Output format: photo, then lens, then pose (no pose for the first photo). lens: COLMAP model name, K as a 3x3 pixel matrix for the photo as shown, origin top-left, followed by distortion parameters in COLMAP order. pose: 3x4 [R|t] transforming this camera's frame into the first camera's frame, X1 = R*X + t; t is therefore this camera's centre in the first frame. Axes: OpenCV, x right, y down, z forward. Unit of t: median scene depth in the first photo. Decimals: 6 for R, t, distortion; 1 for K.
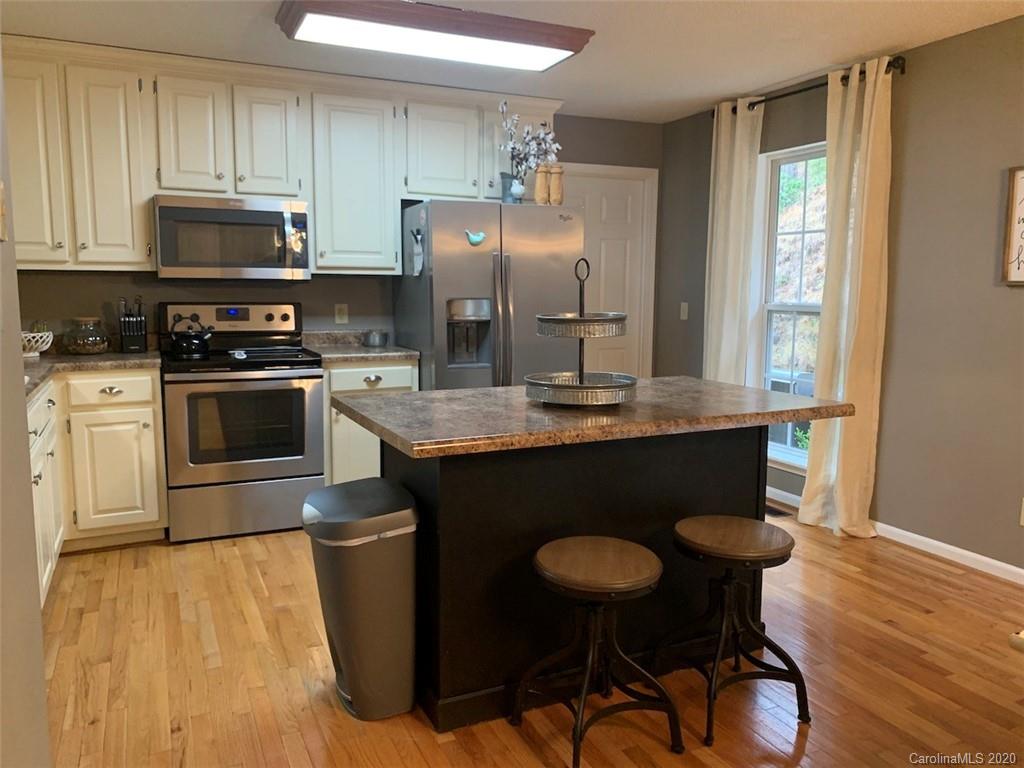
lens RADIAL K [[789.0, 0, 517.3], [0, 789.0, 385.2], [0, 0, 1]] dist [-0.003514, -0.004668]
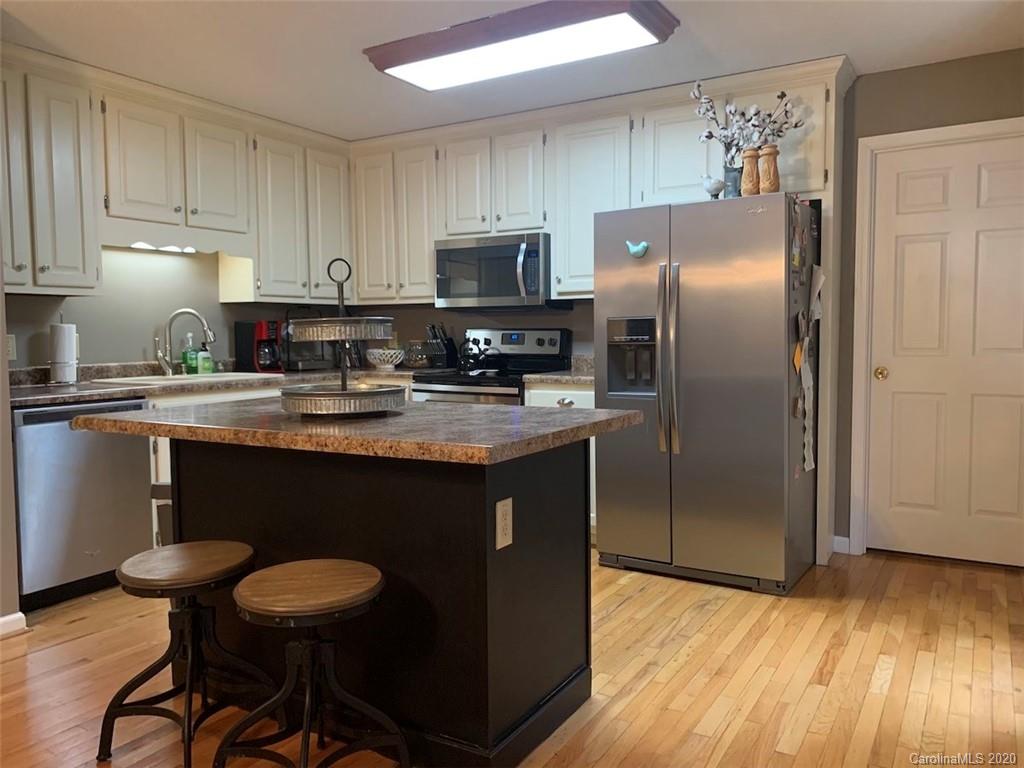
lens RADIAL K [[819.5, 0, 512.0], [0, 819.5, 384.0], [0, 0, 1]] dist [0.084372, -0.001783]
pose [[0.567167, 0.039680, -0.822646, 0.650932], [-0.091698, 0.995671, -0.015194, -0.008512], [0.818482, 0.084052, 0.568350, 0.364526]]
